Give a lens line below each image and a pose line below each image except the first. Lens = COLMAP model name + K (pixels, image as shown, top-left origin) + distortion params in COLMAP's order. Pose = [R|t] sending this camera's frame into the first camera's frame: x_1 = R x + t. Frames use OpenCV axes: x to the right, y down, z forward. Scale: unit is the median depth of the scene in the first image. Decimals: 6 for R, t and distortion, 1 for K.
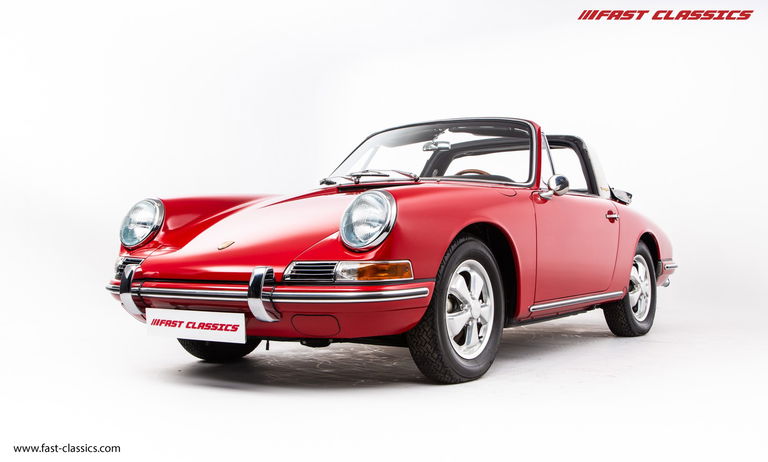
lens RADIAL K [[890.1, 0, 387.8], [0, 890.1, 237.5], [0, 0, 1]] dist [0.137565, 0.000000]
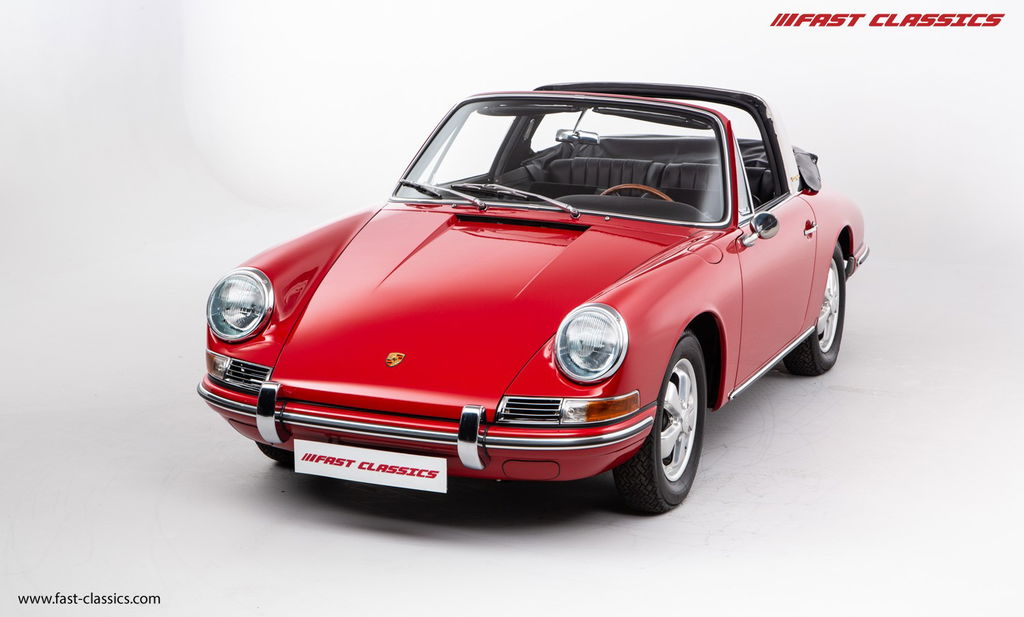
lens RADIAL K [[2100.0, 0, 511.3], [0, 2100.0, 302.1], [0, 0, 1]] dist [0.504802, 0.000000]
pose [[0.976666, -0.019373, 0.213890, -0.484350], [-0.024894, 0.978998, 0.202344, -0.426924], [-0.213318, -0.202947, 0.955671, -0.805810]]
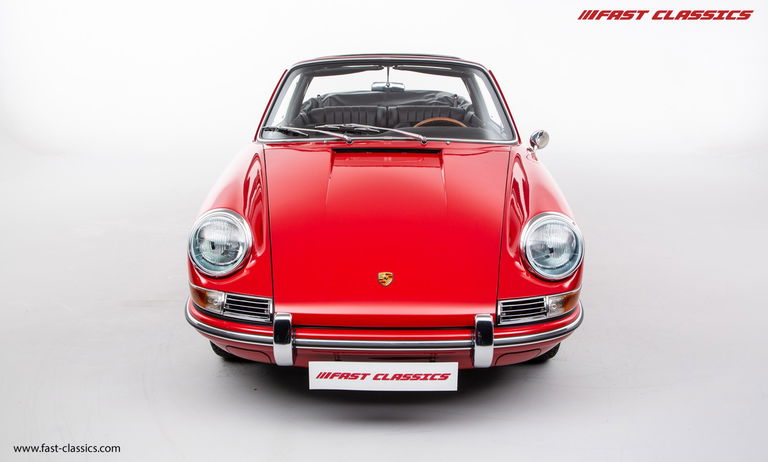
lens RADIAL K [[826.1, 0, 384.5], [0, 826.1, 232.8], [0, 0, 1]] dist [-0.053247, 0.000000]
pose [[0.827151, -0.140625, 0.544101, -0.635999], [-0.009536, 0.964535, 0.263784, -0.258801], [-0.561899, -0.223377, 0.796475, 0.351596]]
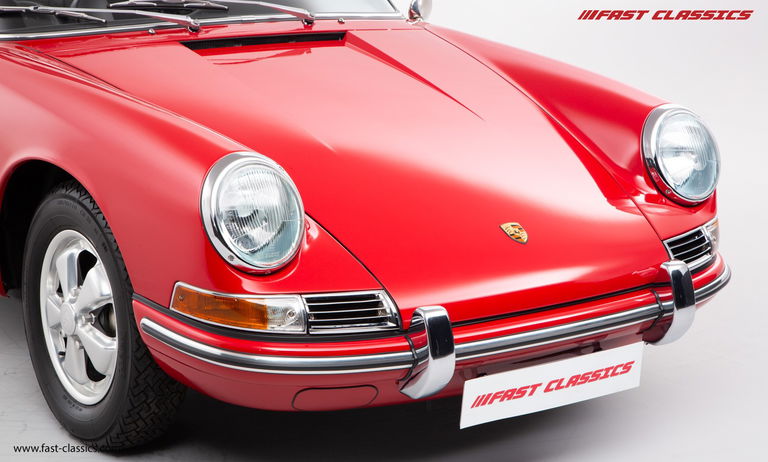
lens RADIAL K [[1719.1, 0, 386.7], [0, 1719.1, 230.8], [0, 0, 1]] dist [0.350117, 0.000000]
pose [[0.332849, -0.225531, 0.915613, -1.209908], [-0.033287, 0.967563, 0.250428, -0.263181], [-0.942392, -0.113833, 0.314545, 0.744846]]
